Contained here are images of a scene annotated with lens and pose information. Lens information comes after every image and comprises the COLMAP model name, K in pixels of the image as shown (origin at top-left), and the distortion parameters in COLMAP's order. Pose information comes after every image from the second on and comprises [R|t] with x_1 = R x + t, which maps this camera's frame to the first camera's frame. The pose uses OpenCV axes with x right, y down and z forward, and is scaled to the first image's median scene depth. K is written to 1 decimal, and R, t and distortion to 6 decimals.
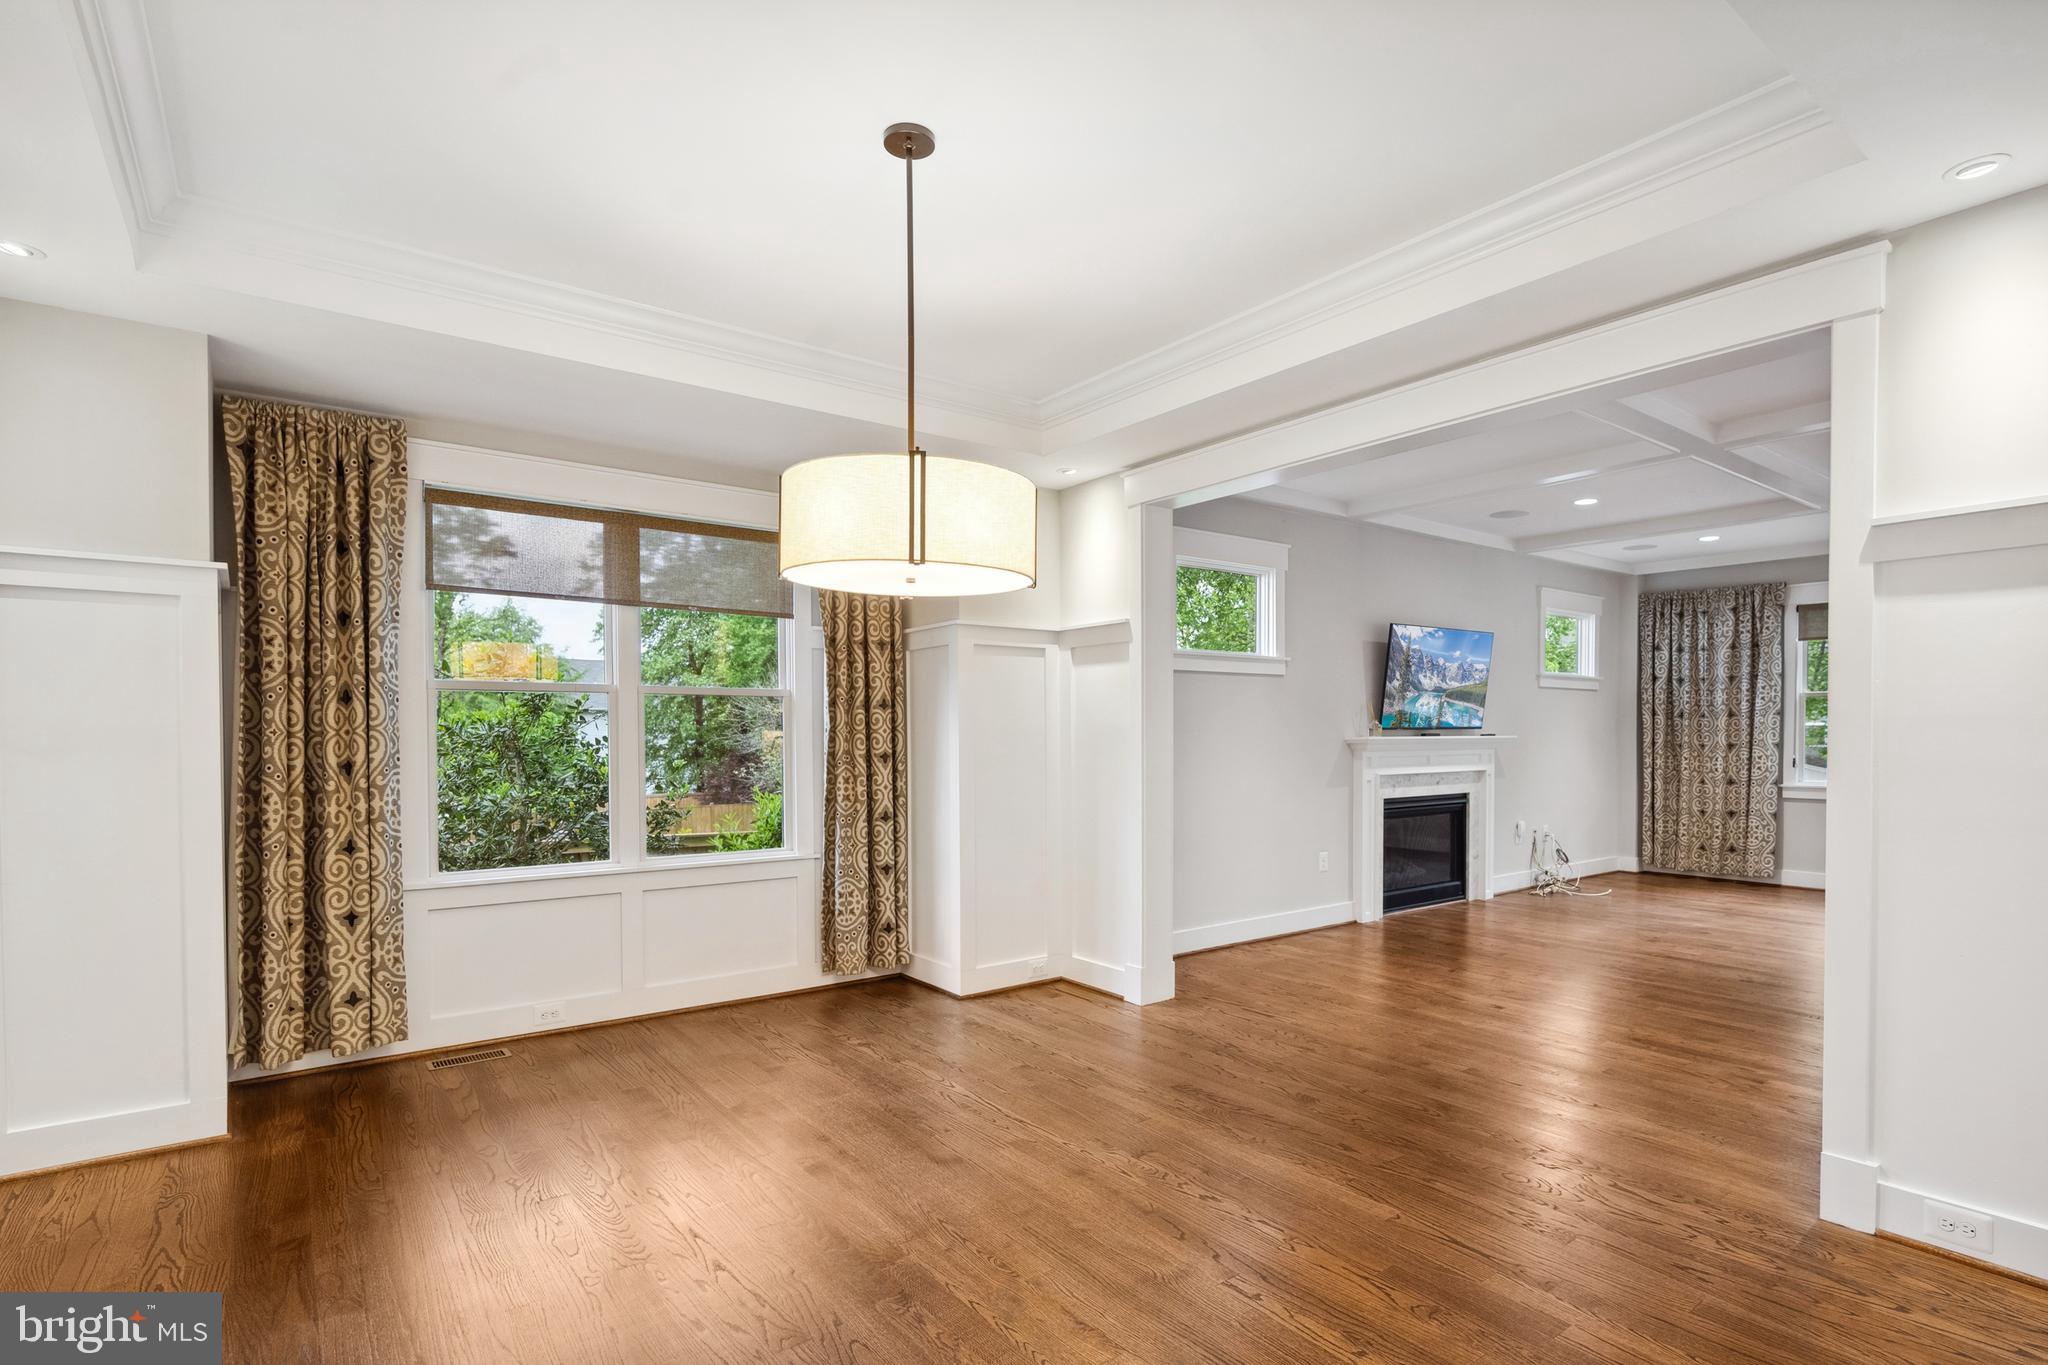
lens RADIAL K [[990.3, 0, 1027.3], [0, 990.3, 741.2], [0, 0, 1]] dist [-0.000469, -0.000087]
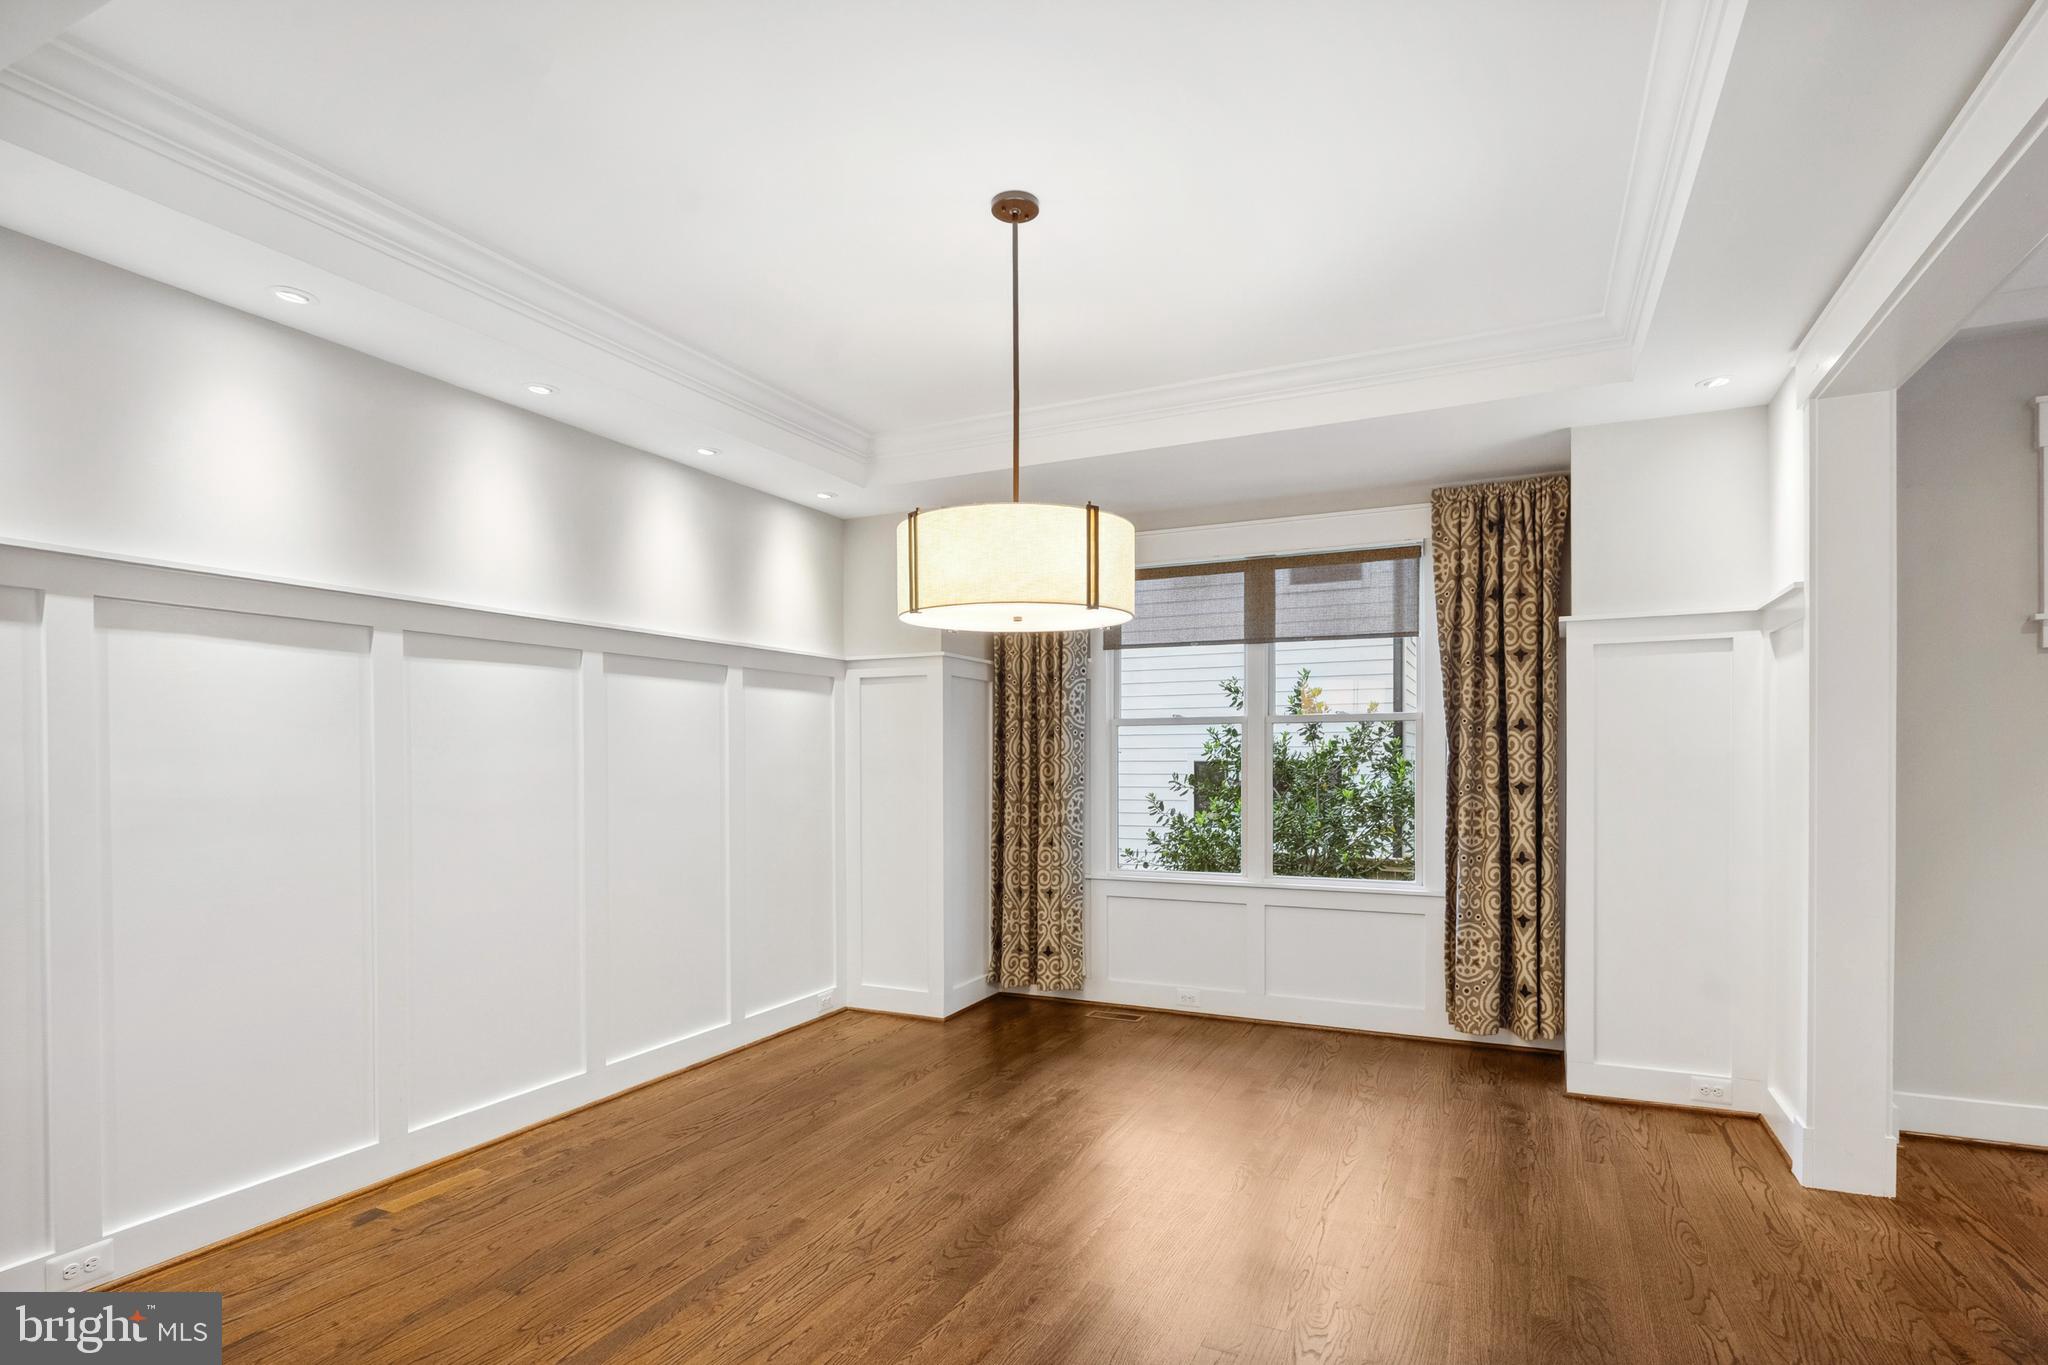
lens RADIAL K [[996.0, 0, 1098.6], [0, 996.0, 766.9], [0, 0, 1]] dist [0.000338, 0.000059]
pose [[0.498821, 0.007527, -0.866672, 0.452048], [-0.003831, 0.999972, 0.006480, -0.006228], [0.866696, 0.000087, 0.498836, 0.290722]]
